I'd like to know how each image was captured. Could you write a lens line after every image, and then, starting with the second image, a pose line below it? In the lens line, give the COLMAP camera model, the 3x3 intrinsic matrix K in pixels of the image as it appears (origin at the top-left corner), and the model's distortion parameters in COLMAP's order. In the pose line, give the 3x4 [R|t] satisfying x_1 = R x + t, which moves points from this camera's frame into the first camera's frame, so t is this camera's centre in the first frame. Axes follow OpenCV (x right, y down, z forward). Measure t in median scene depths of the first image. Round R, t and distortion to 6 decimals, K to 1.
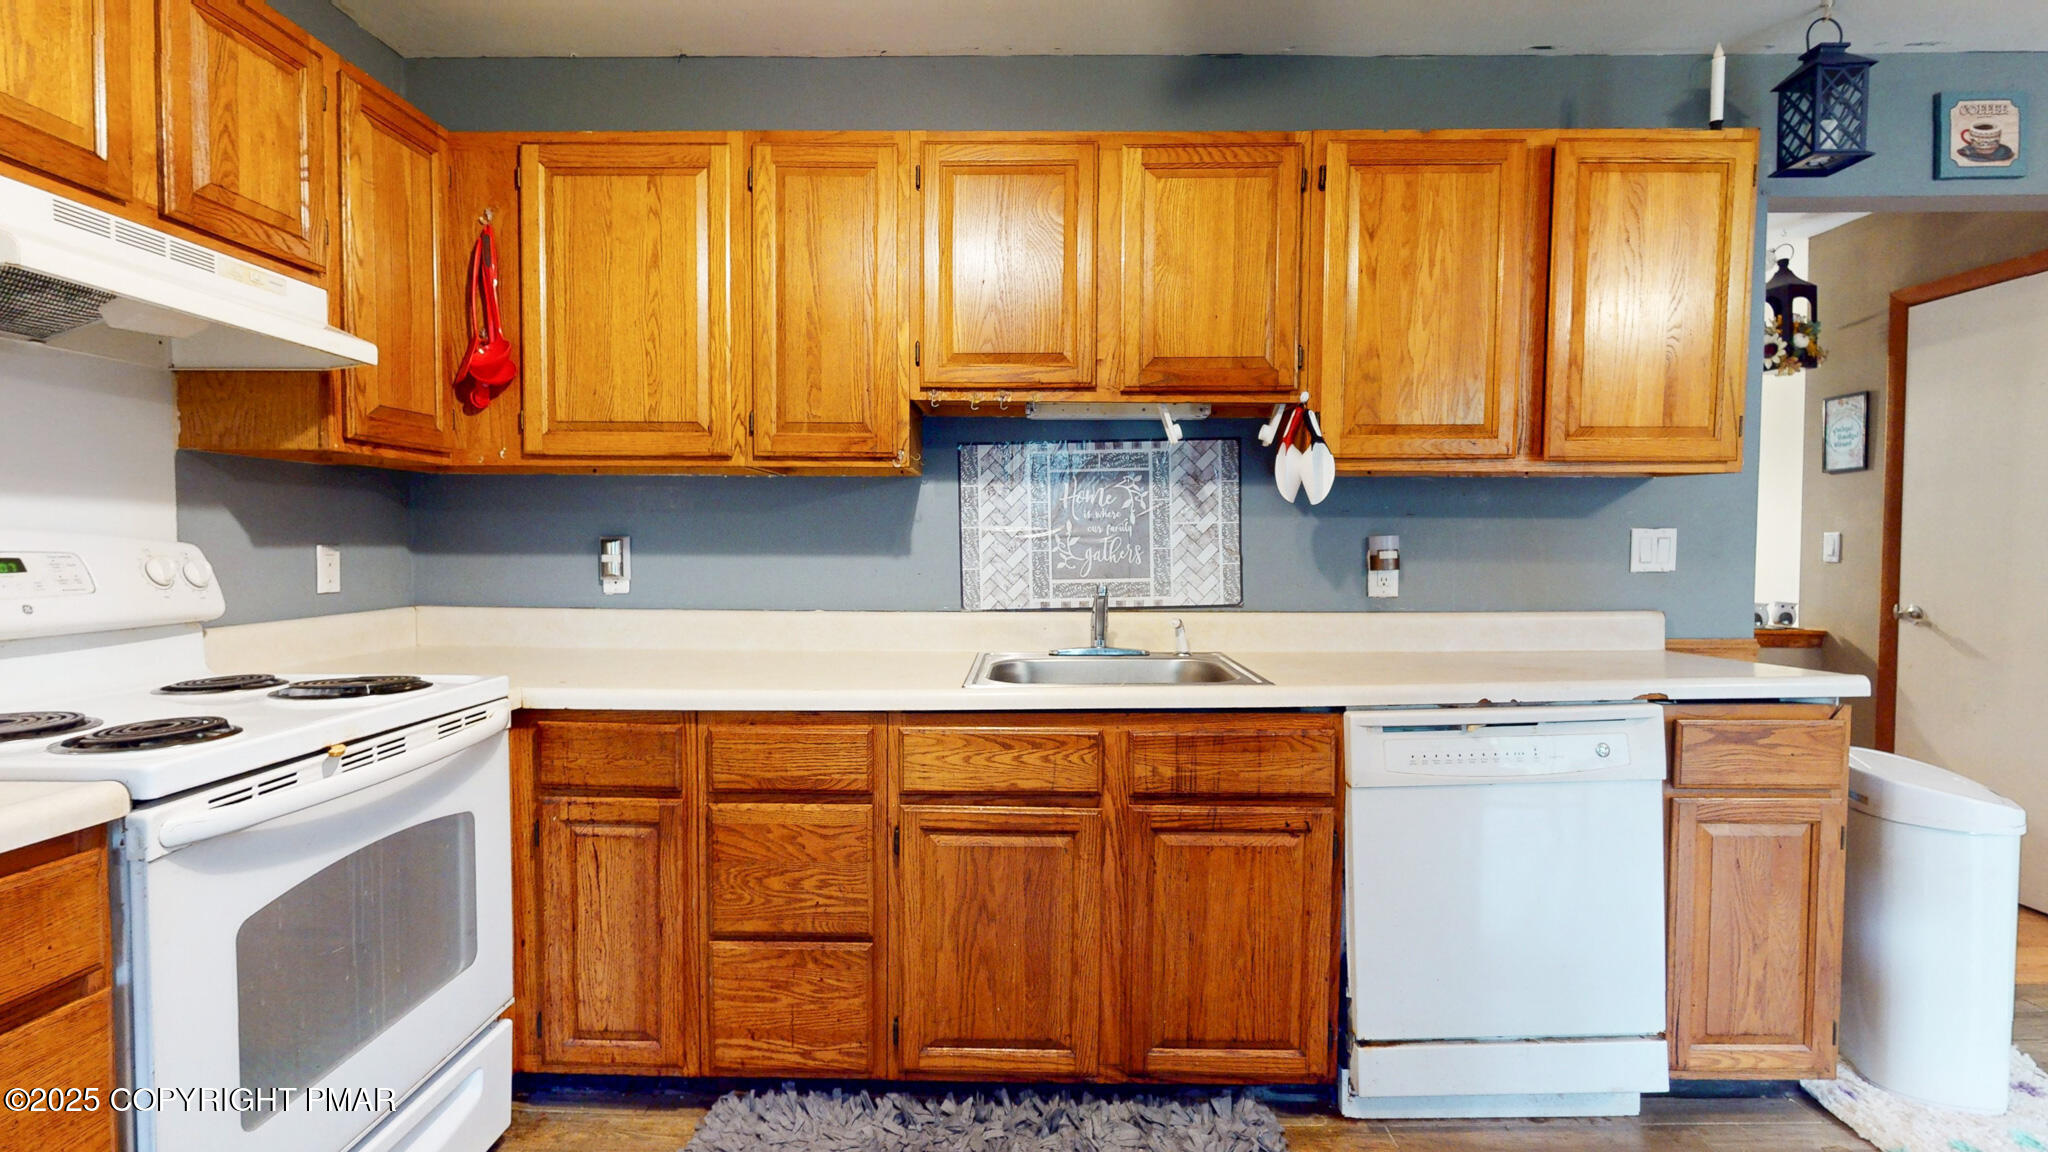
lens RADIAL K [[955.0, 0, 1031.7], [0, 955.0, 576.5], [0, 0, 1]] dist [0.013649, -0.000549]
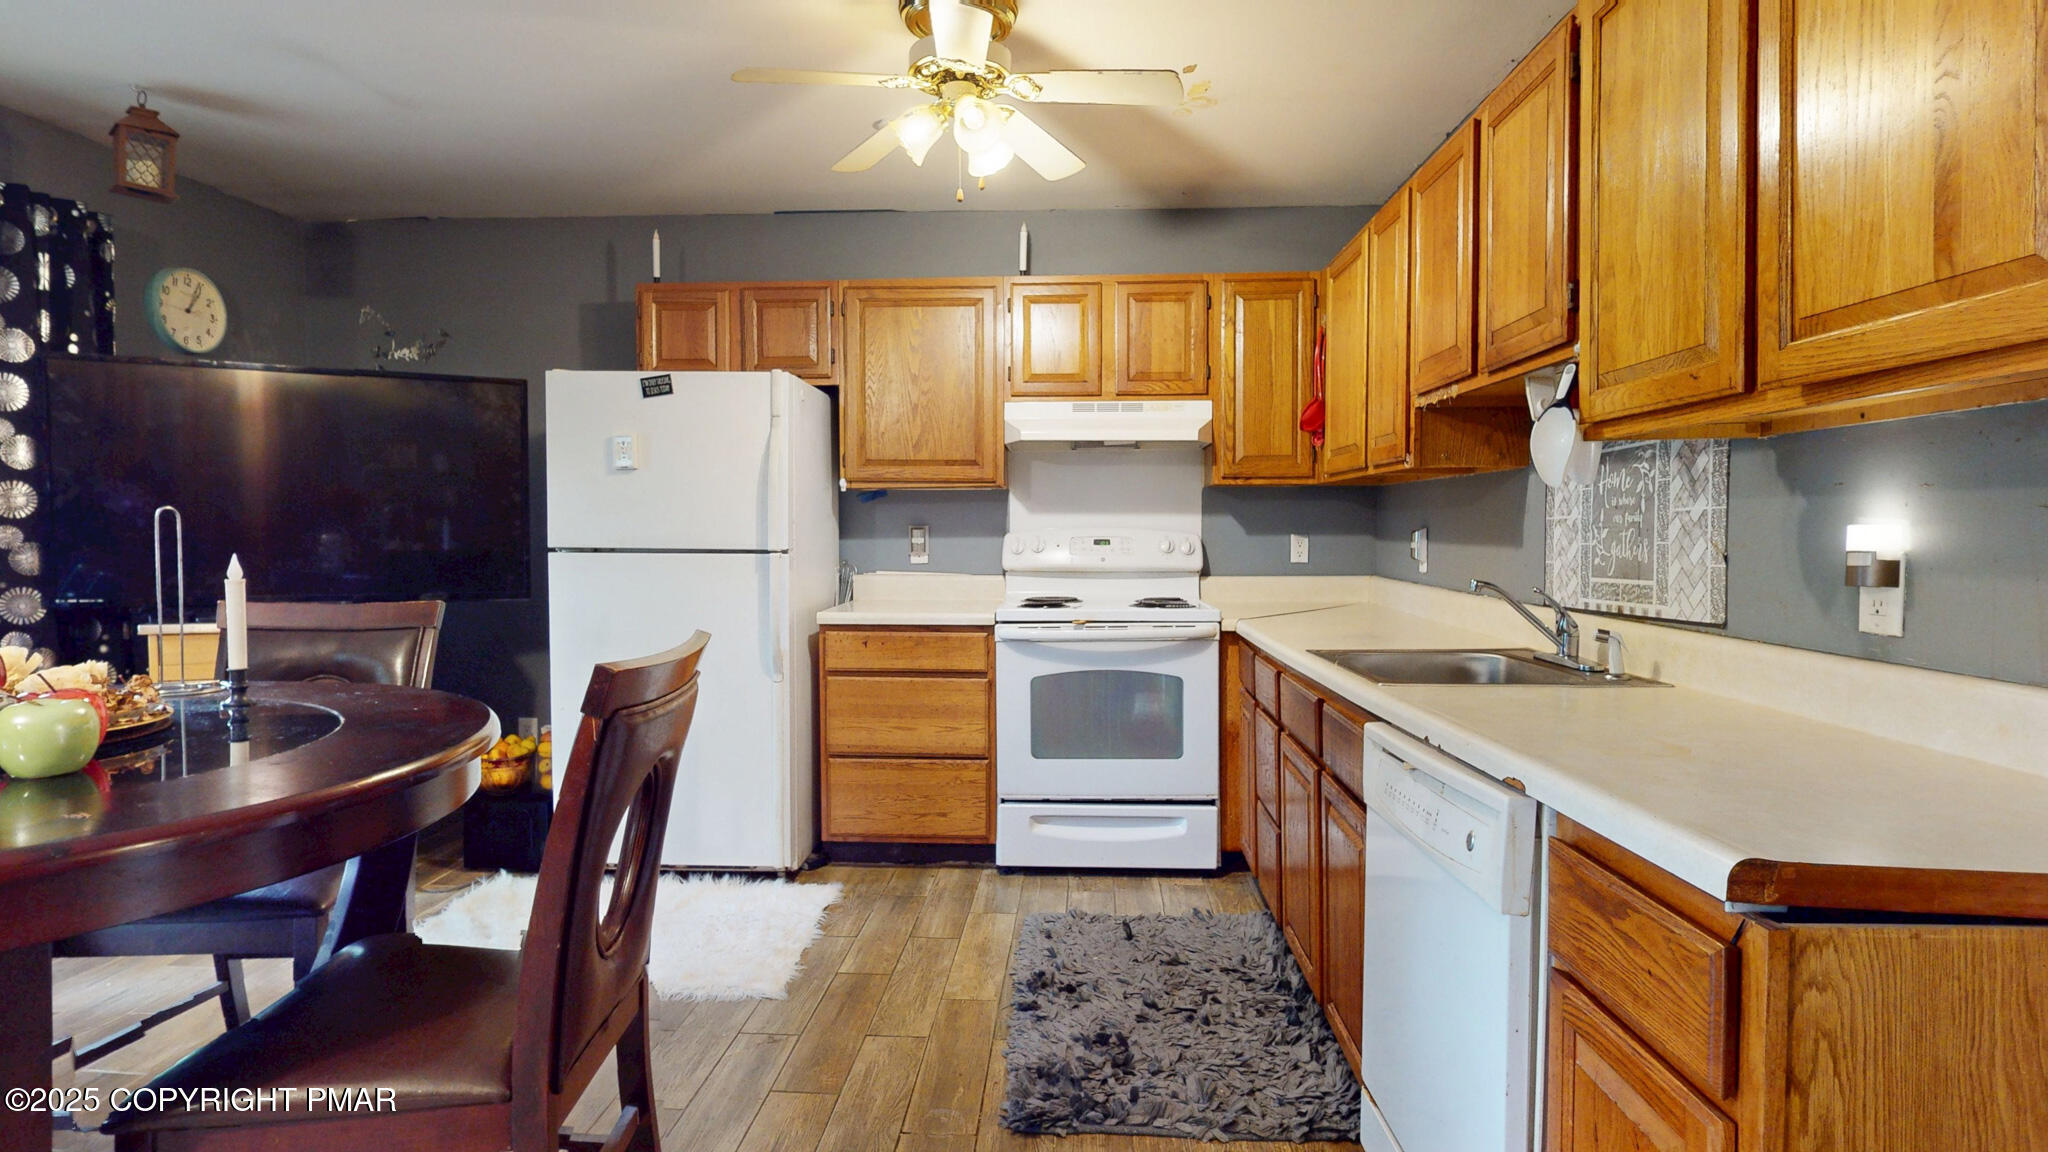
lens RADIAL K [[1055.9, 0, 1029.1], [0, 1055.9, 577.3], [0, 0, 1]] dist [0.001518, -0.003098]
pose [[-0.029370, 0.045223, -0.998545, 1.007520], [-0.034968, 0.998318, 0.046241, -0.023498], [0.998957, 0.036275, -0.027739, 0.518805]]
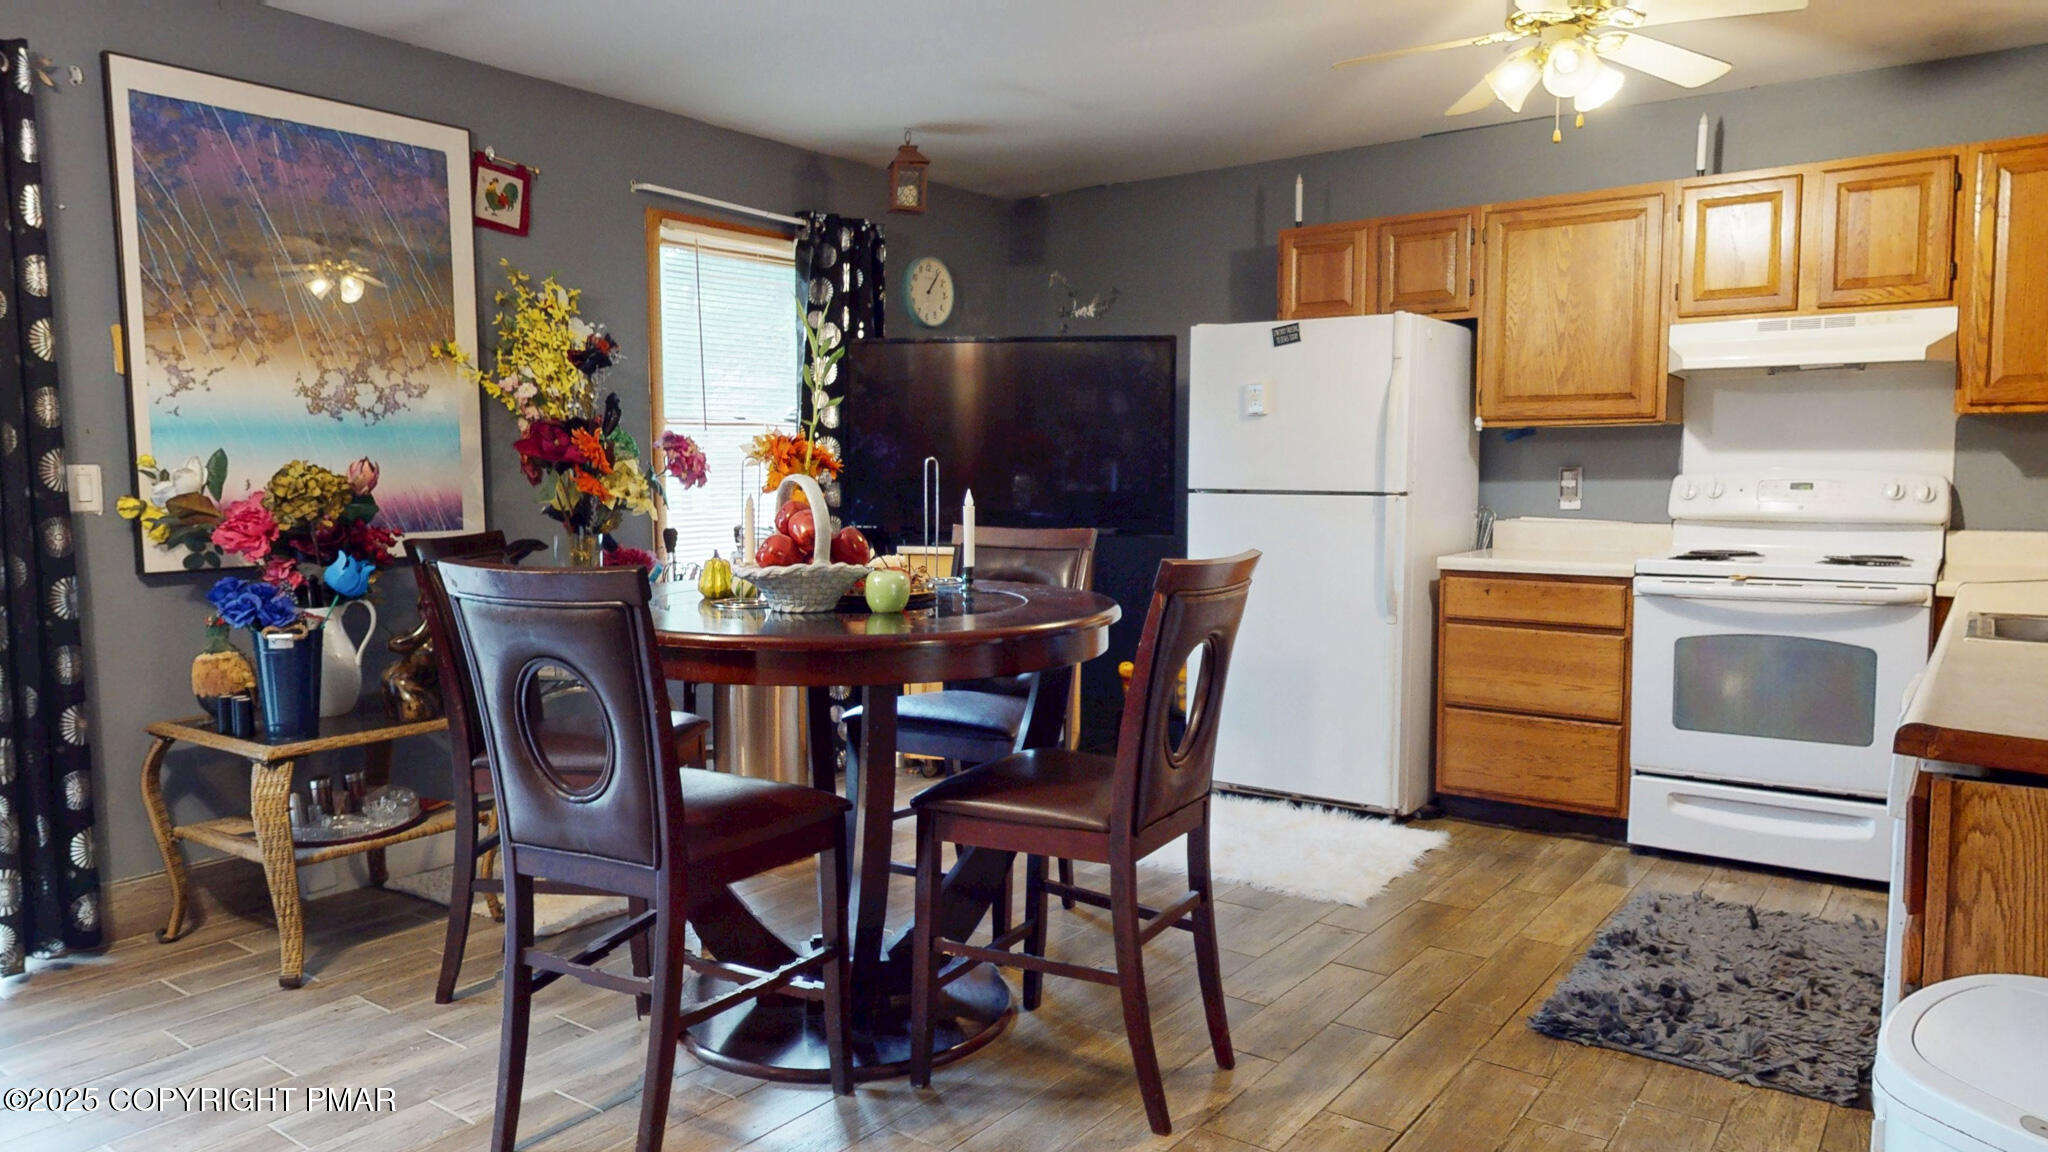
lens RADIAL K [[1368.8, 0, 1010.0], [0, 1368.8, 579.8], [0, 0, 1]] dist [0.002485, -0.002207]
pose [[-0.583441, 0.065885, -0.809478, 1.382583], [-0.025802, 0.994697, 0.099558, -0.035055], [0.811745, 0.078973, -0.578647, 0.782795]]
